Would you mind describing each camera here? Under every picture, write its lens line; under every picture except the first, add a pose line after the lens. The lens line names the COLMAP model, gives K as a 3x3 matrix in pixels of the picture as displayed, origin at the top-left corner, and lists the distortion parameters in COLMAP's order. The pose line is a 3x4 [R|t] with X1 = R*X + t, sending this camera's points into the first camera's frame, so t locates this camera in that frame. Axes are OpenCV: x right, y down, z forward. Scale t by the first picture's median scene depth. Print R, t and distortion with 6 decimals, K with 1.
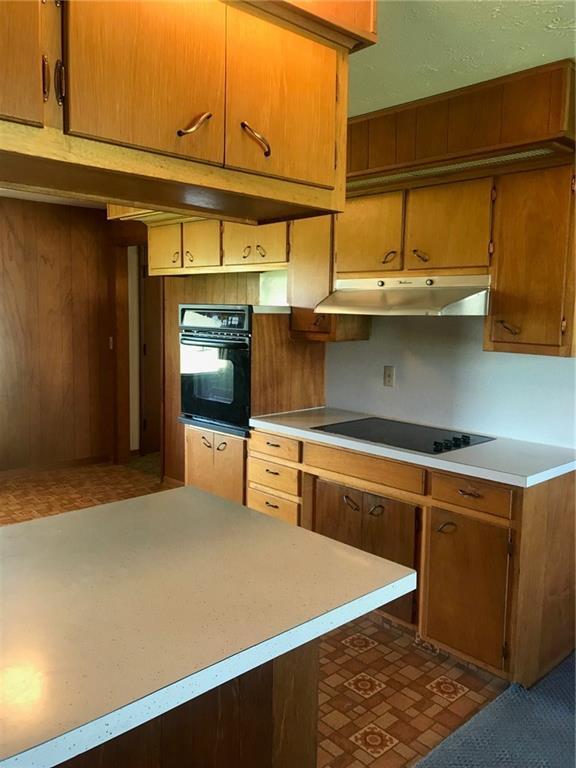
lens RADIAL K [[629.2, 0, 292.5], [0, 629.2, 380.0], [0, 0, 1]] dist [0.013097, -0.007857]
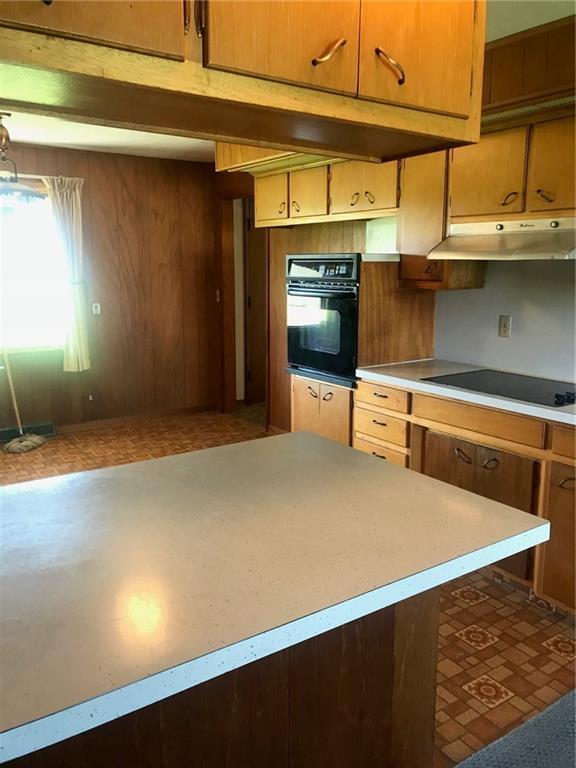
lens RADIAL K [[628.7, 0, 292.3], [0, 628.7, 373.4], [0, 0, 1]] dist [0.009451, 0.001155]
pose [[0.988186, 0.012725, -0.152728, -0.019257], [-0.003345, 0.998100, 0.061517, 0.008444], [0.153220, -0.060279, 0.986352, 0.004381]]
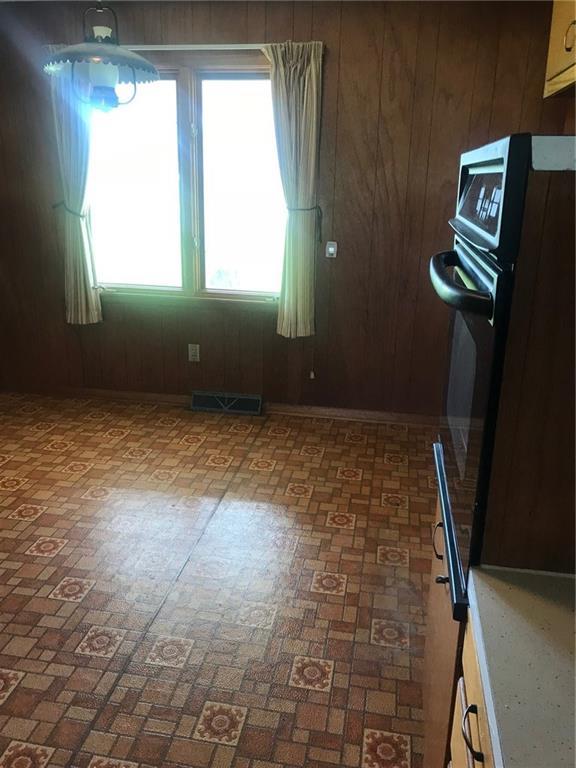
lens RADIAL K [[629.2, 0, 292.5], [0, 629.2, 380.0], [0, 0, 1]] dist [0.013097, -0.007857]
pose [[0.600680, 0.235409, -0.764046, 0.088527], [-0.095131, 0.969923, 0.224051, -0.080378], [0.793809, -0.061899, 0.605008, 0.861231]]
